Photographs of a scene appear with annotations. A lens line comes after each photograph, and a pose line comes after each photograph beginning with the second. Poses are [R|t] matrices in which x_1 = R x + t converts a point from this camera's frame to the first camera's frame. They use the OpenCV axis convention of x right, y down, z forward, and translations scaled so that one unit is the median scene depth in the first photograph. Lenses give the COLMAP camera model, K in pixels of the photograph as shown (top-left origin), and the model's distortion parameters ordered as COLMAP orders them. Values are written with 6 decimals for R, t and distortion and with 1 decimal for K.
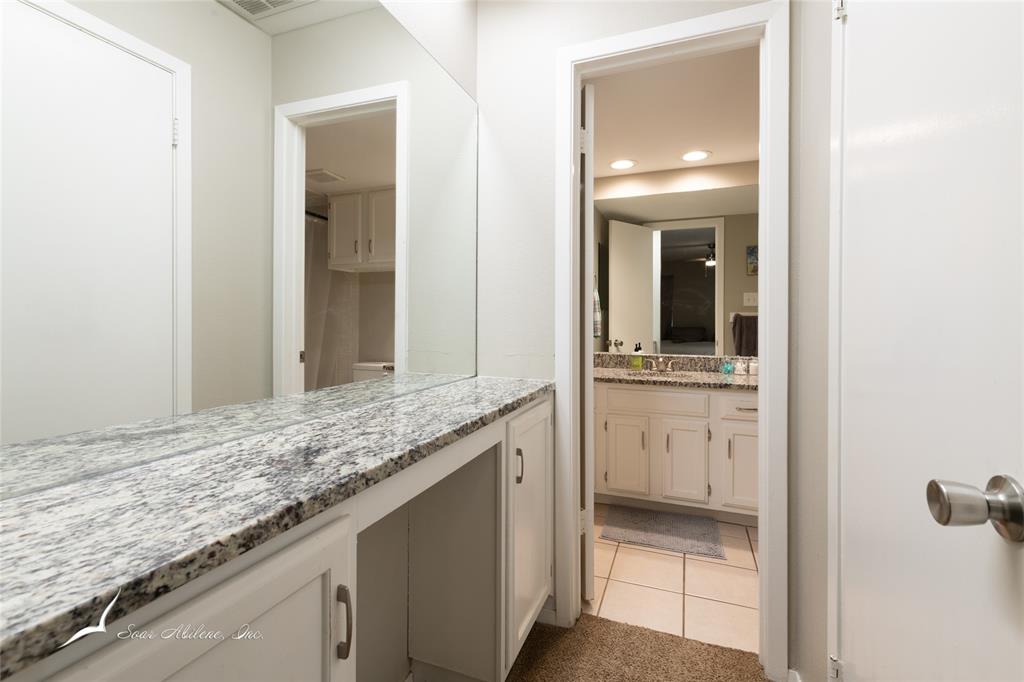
lens RADIAL K [[452.6, 0, 516.3], [0, 452.6, 320.6], [0, 0, 1]] dist [0.005989, 0.000135]
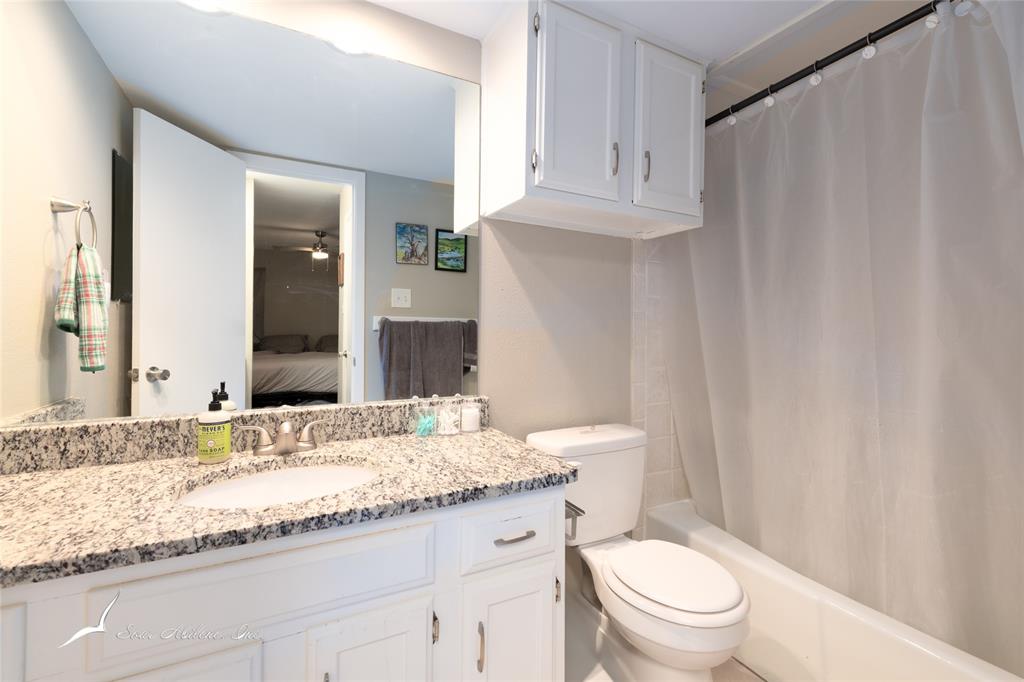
lens RADIAL K [[452.6, 0, 511.1], [0, 452.6, 332.2], [0, 0, 1]] dist [0.005989, 0.000135]
pose [[0.662785, -0.002071, 0.748807, 0.149888], [-0.007400, 0.999929, 0.009316, -0.001642], [-0.748773, -0.011715, 0.662723, 0.579768]]
